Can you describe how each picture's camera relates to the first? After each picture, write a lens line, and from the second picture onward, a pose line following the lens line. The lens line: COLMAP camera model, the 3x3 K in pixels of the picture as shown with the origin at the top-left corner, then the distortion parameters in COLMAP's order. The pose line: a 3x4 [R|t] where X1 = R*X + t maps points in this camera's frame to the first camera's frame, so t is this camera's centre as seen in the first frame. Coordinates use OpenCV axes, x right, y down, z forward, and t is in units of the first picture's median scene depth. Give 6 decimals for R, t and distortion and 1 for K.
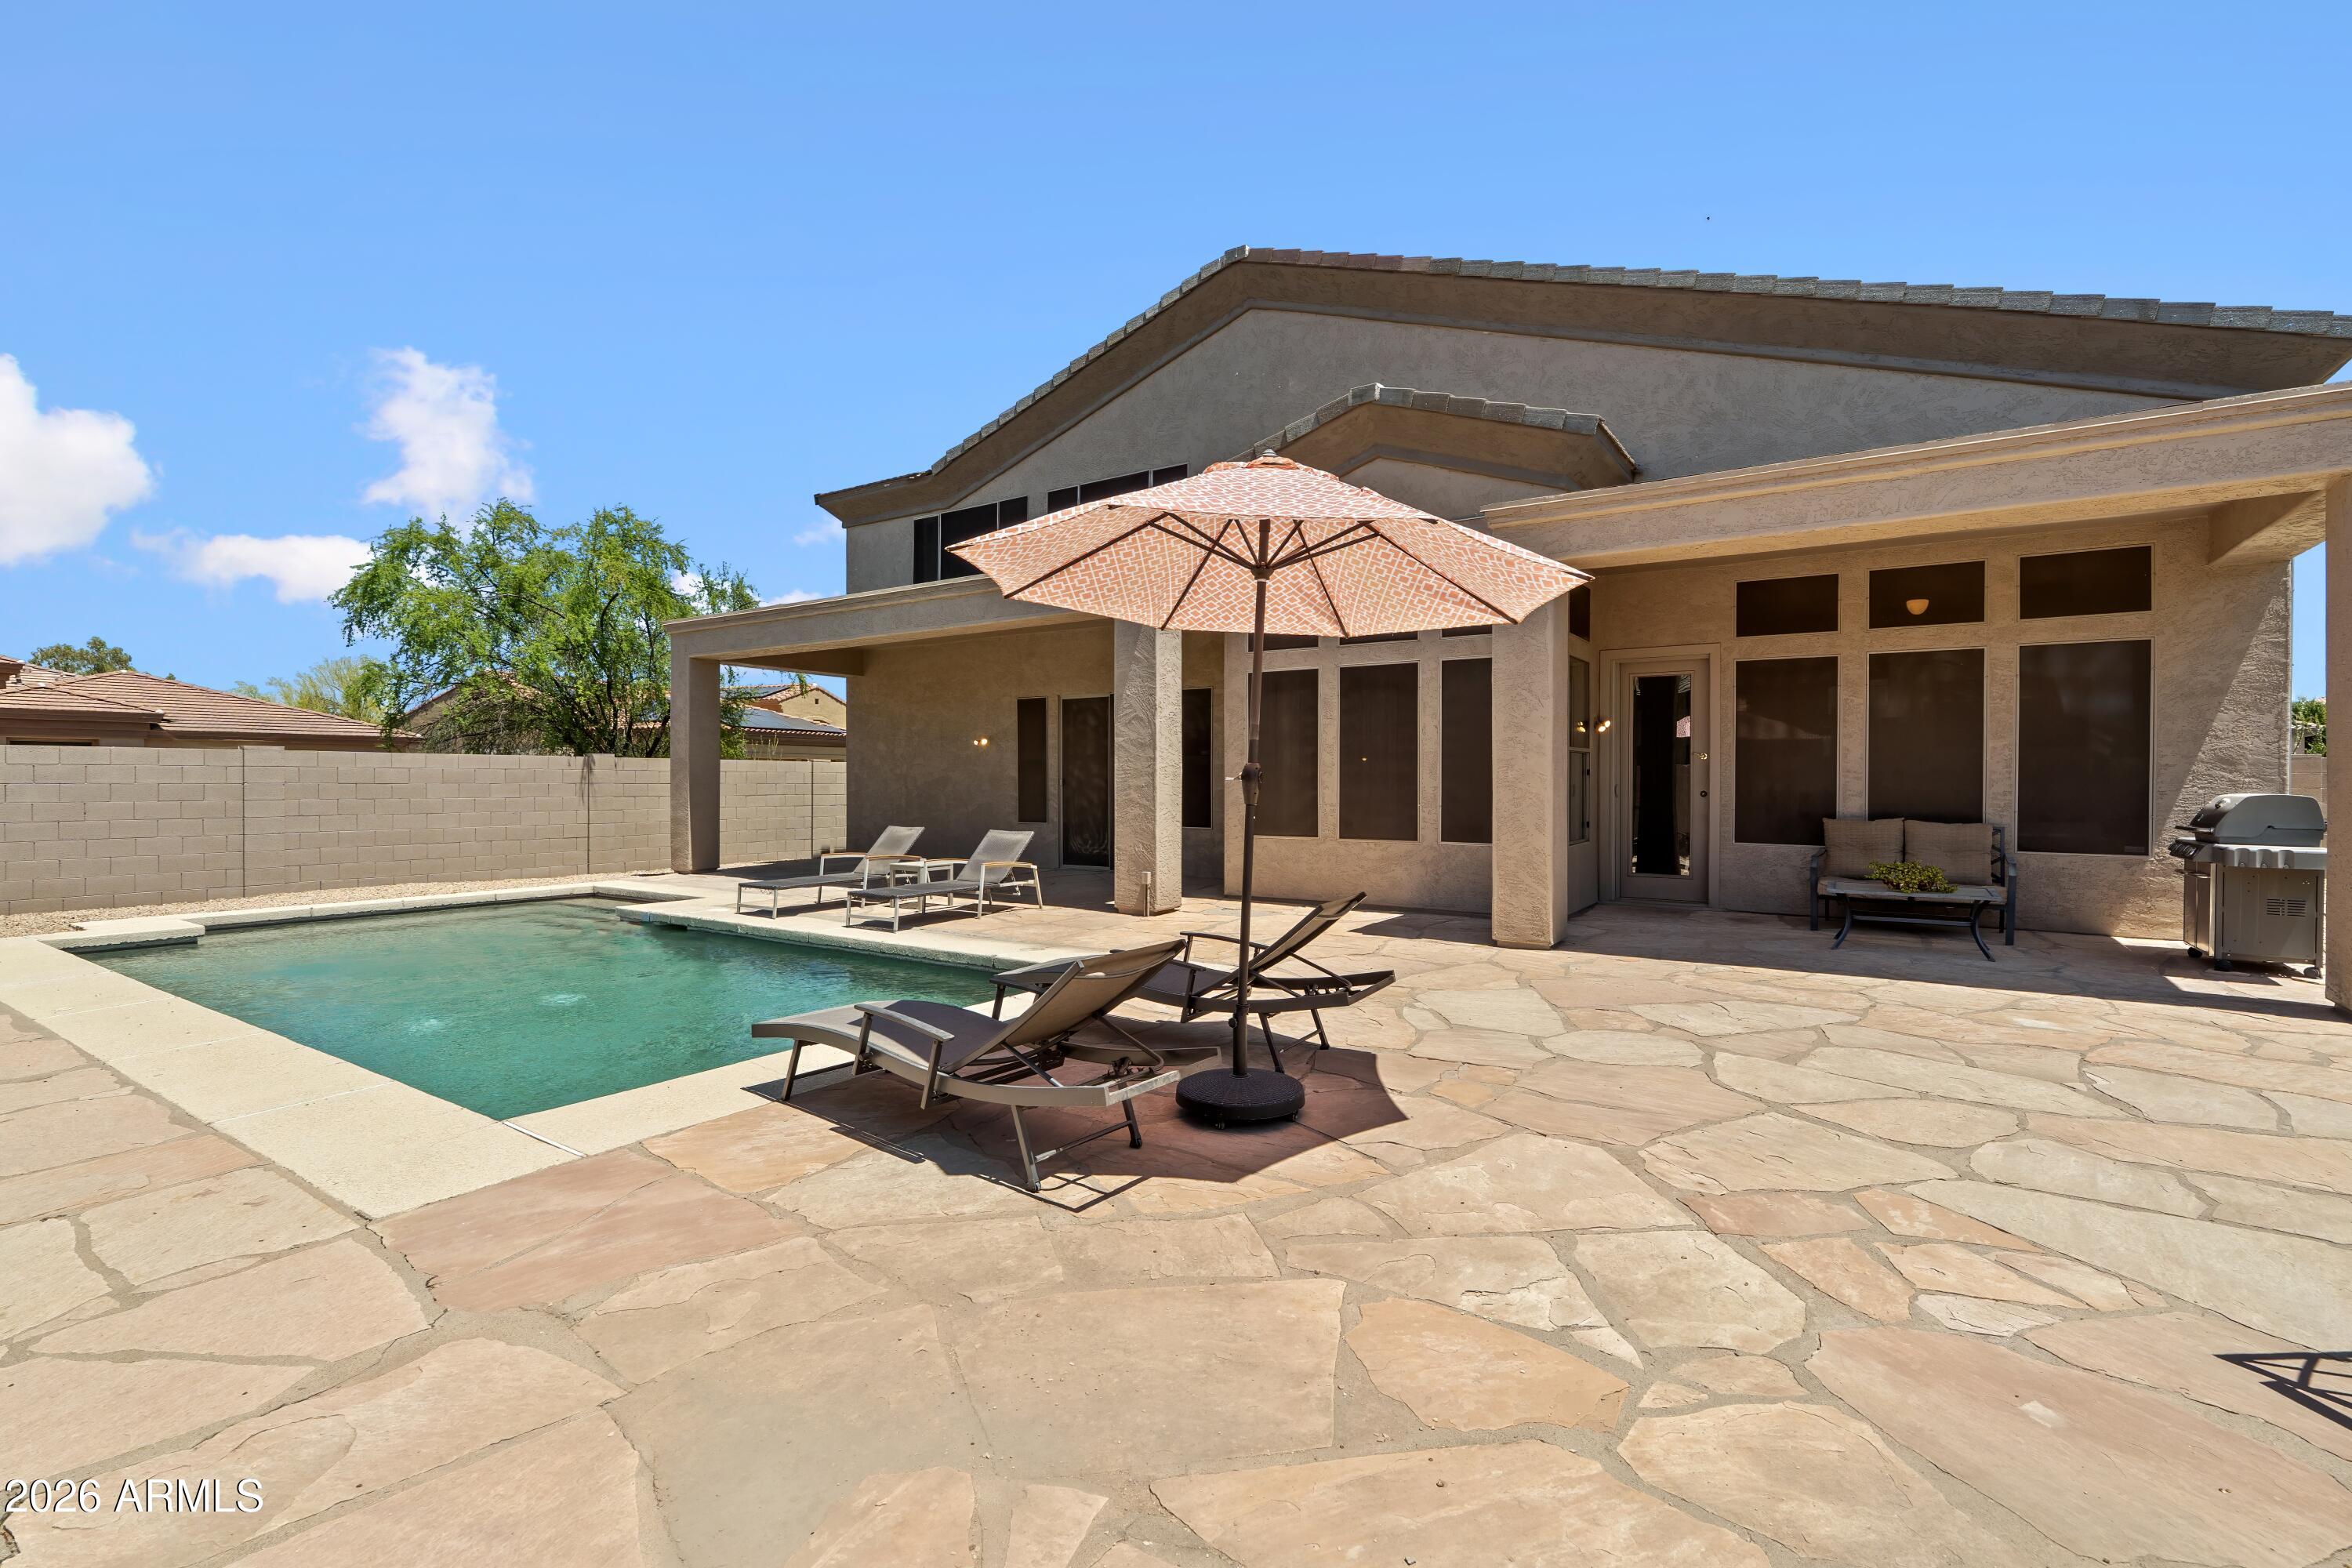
lens RADIAL K [[1054.3, 0, 1190.3], [0, 1054.3, 773.3], [0, 0, 1]] dist [-0.005320, 0.001078]
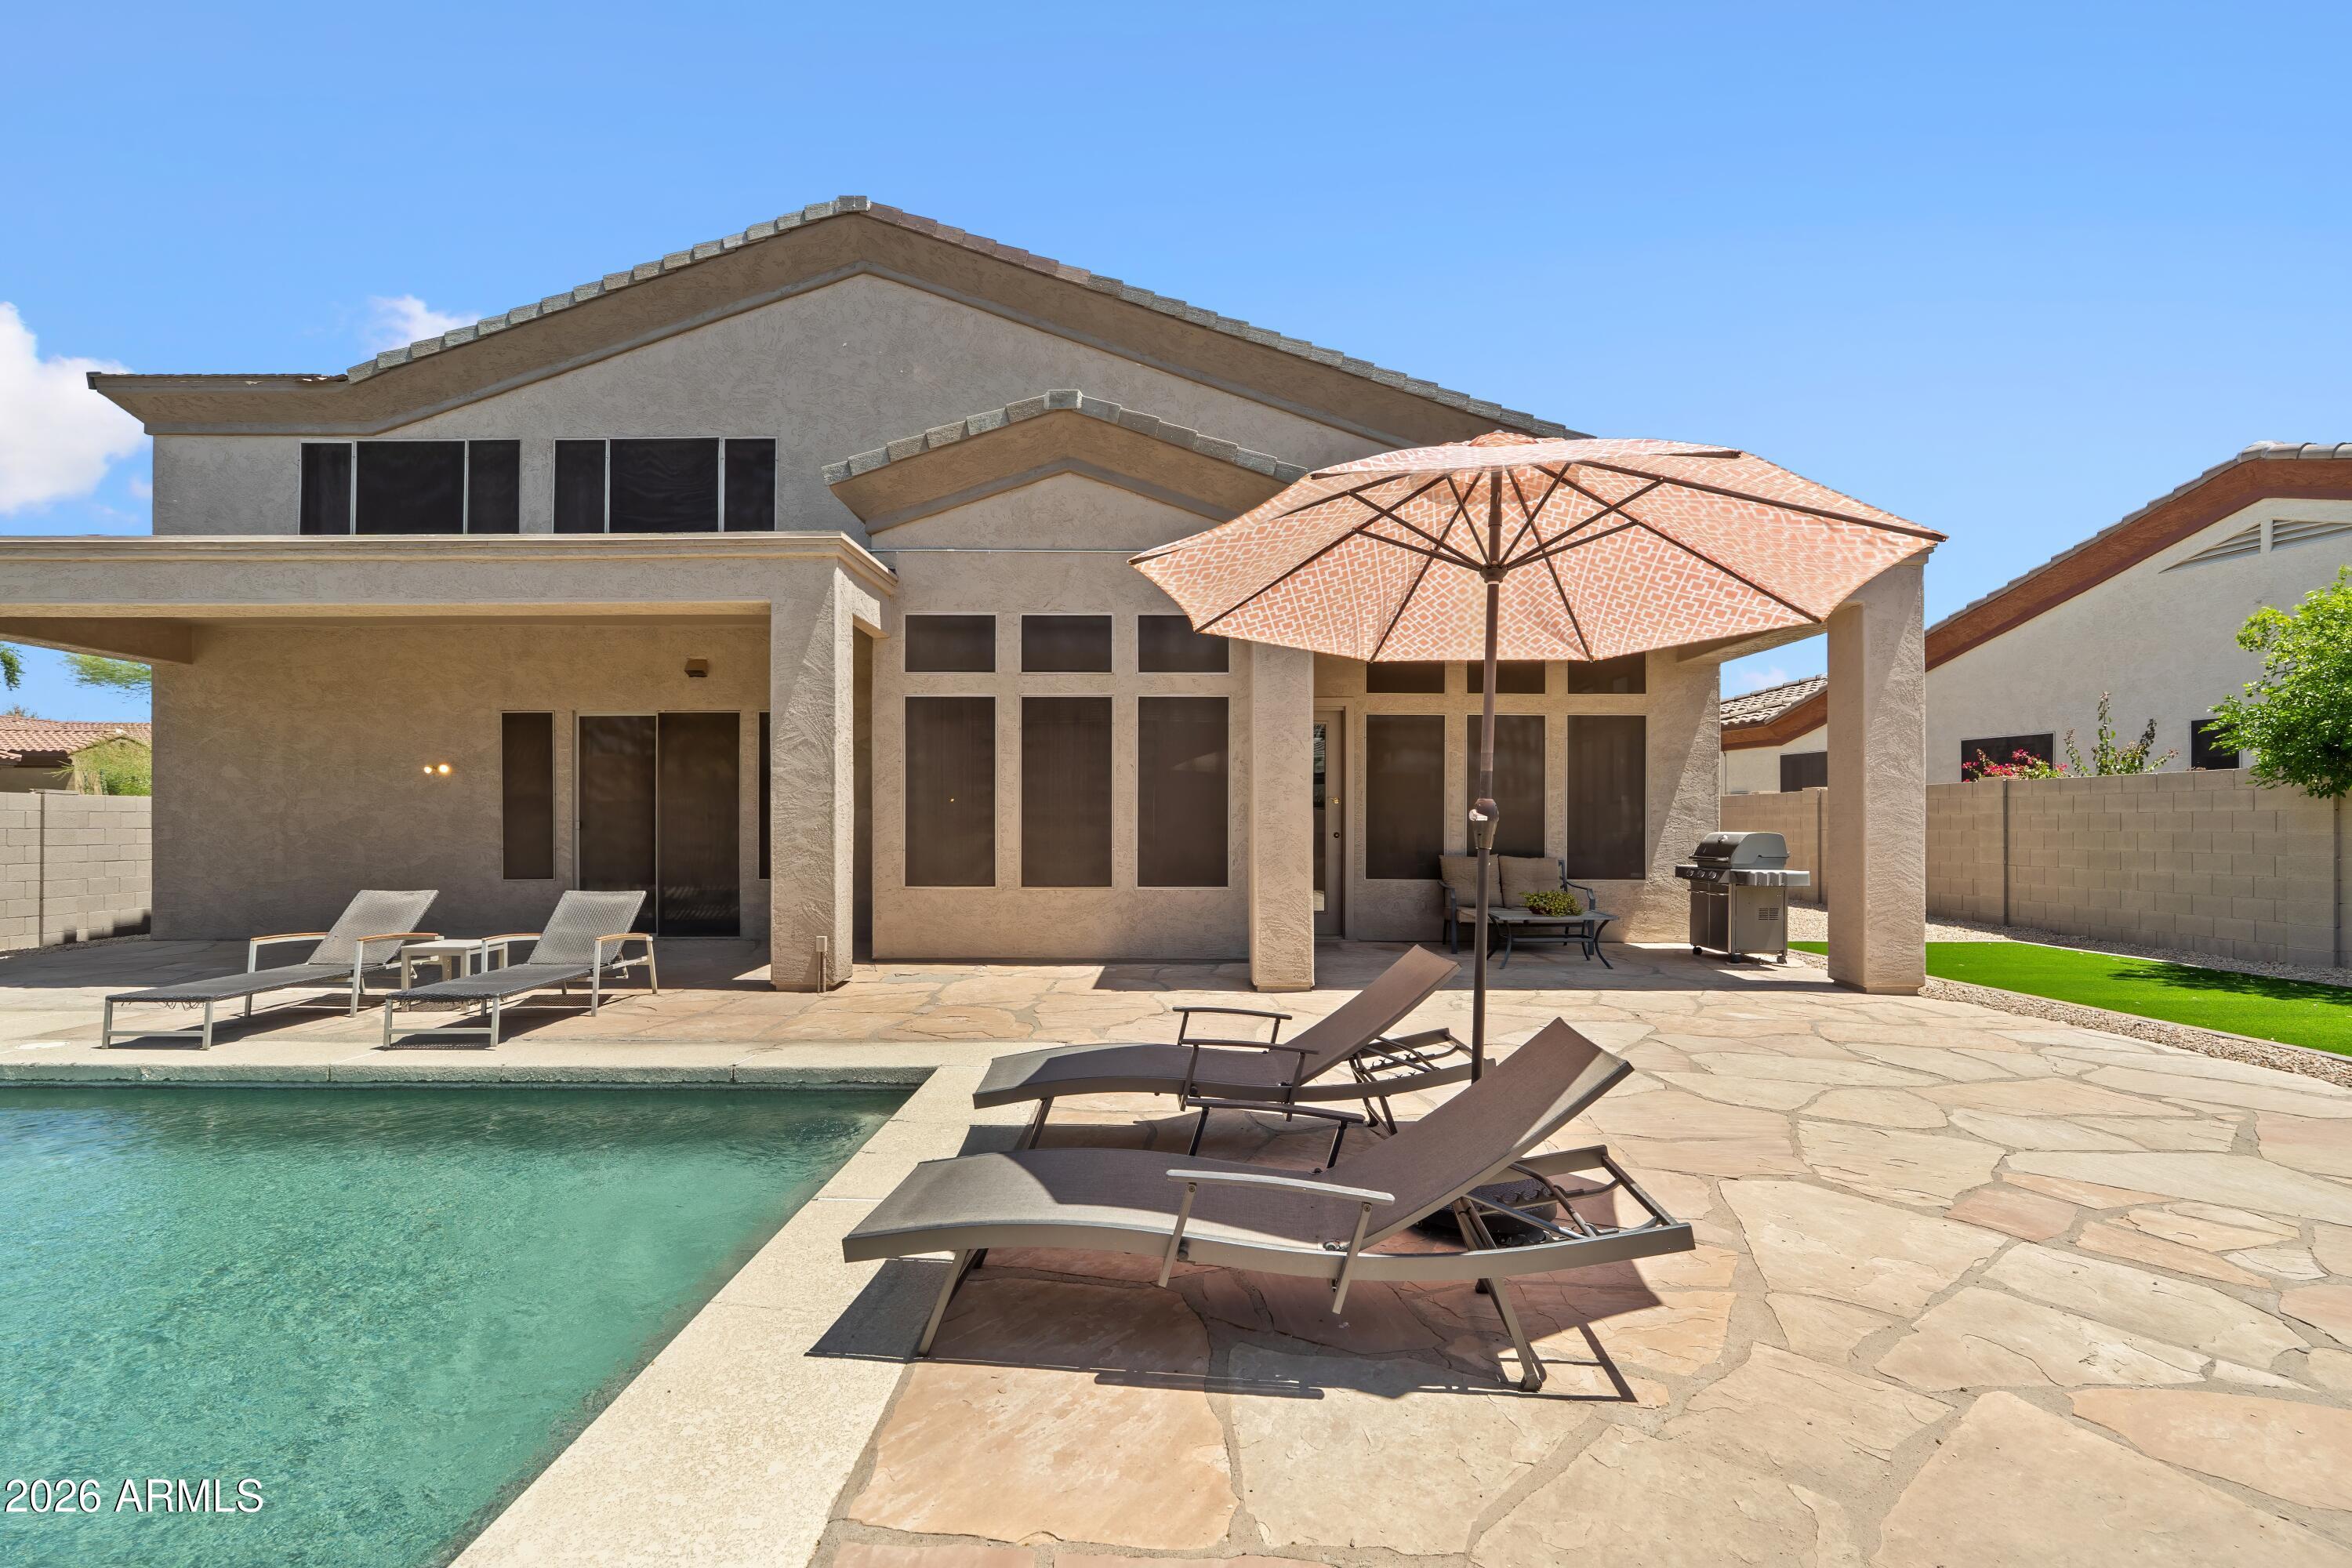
lens RADIAL K [[1054.3, 0, 1163.9], [0, 1054.3, 818.8], [0, 0, 1]] dist [-0.005320, 0.001078]
pose [[0.835333, 0.002243, 0.549740, -0.276430], [-0.003349, 0.999994, 0.001009, 0.002469], [-0.549734, -0.002684, 0.835335, 0.197483]]
